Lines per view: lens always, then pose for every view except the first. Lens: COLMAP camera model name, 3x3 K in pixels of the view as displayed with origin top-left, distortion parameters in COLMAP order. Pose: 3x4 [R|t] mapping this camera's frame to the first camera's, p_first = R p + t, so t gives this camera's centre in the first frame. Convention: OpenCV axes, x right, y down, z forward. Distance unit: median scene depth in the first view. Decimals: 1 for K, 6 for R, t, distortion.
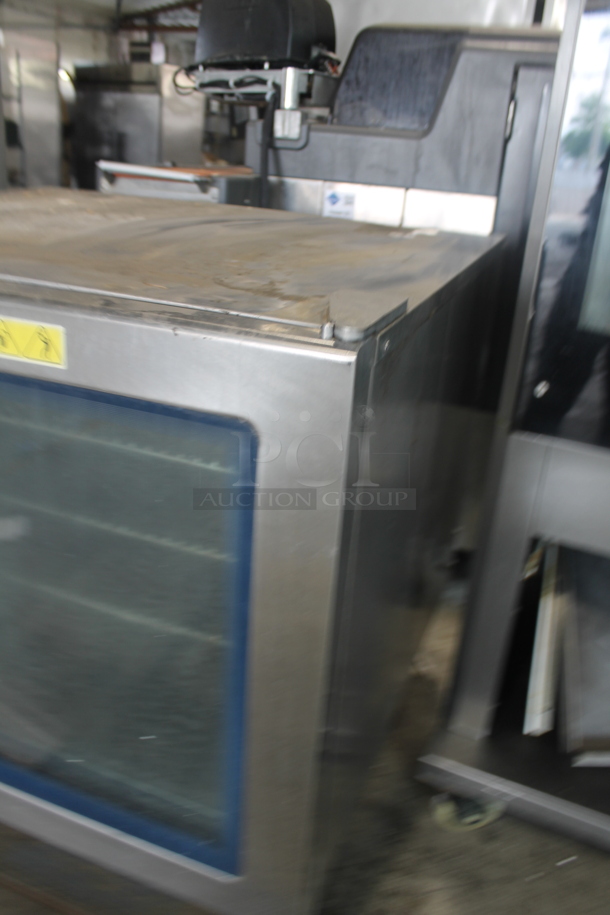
lens RADIAL K [[756.7, 0, 305.0], [0, 756.7, 457.5], [0, 0, 1]] dist [-0.108029, -0.000317]
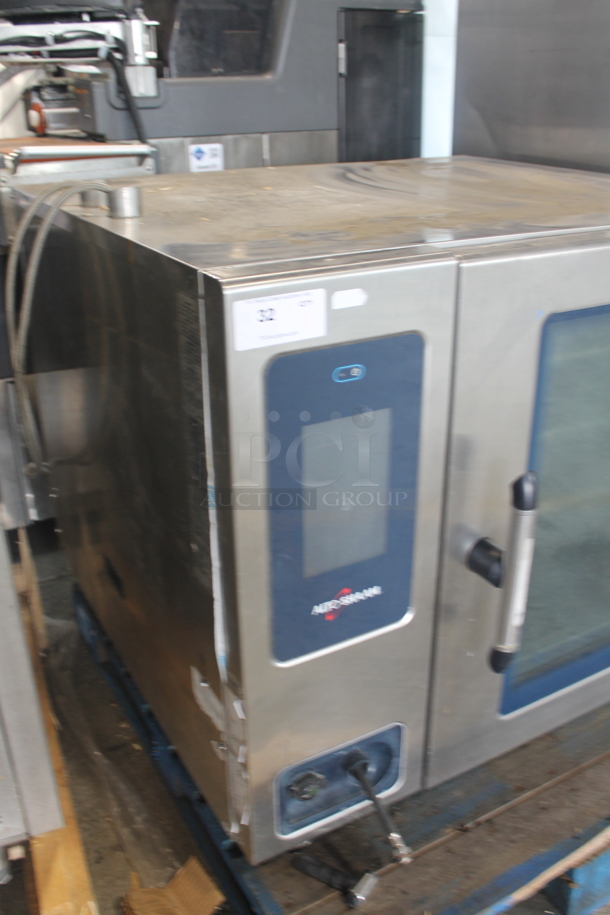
lens RADIAL K [[852.8, 0, 305.0], [0, 852.8, 457.5], [0, 0, 1]] dist [-0.101538, 0.009288]
pose [[0.621863, -0.384785, 0.682075, -0.775577], [0.356301, 0.914616, 0.191122, -0.146755], [-0.697378, 0.124172, 0.705865, 0.184455]]
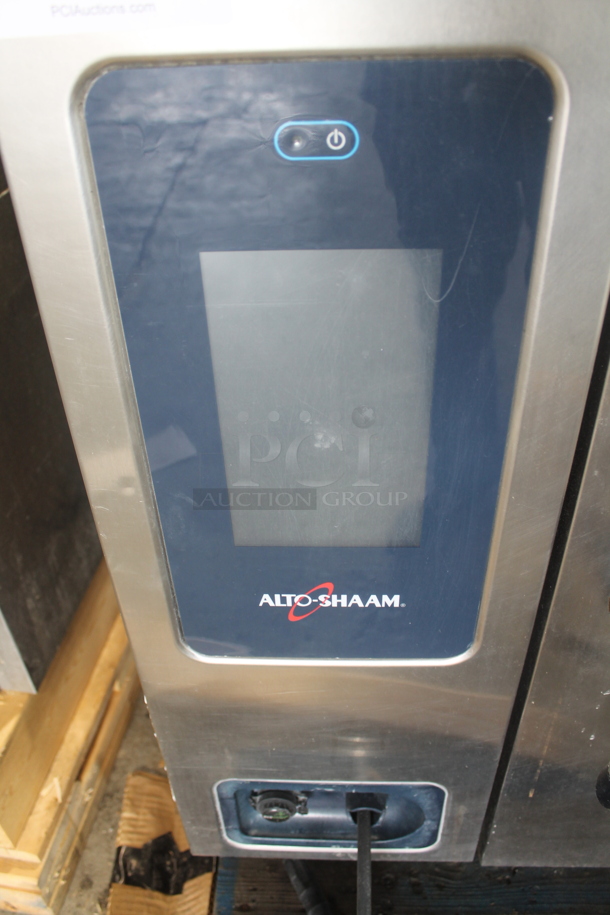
lens RADIAL K [[756.7, 0, 305.0], [0, 756.7, 457.5], [0, 0, 1]] dist [-0.108029, -0.000317]
pose [[0.934578, -0.285301, 0.212525, -0.490146], [0.223465, 0.935610, 0.273307, -0.073323], [-0.276815, -0.207935, 0.938156, 0.321490]]
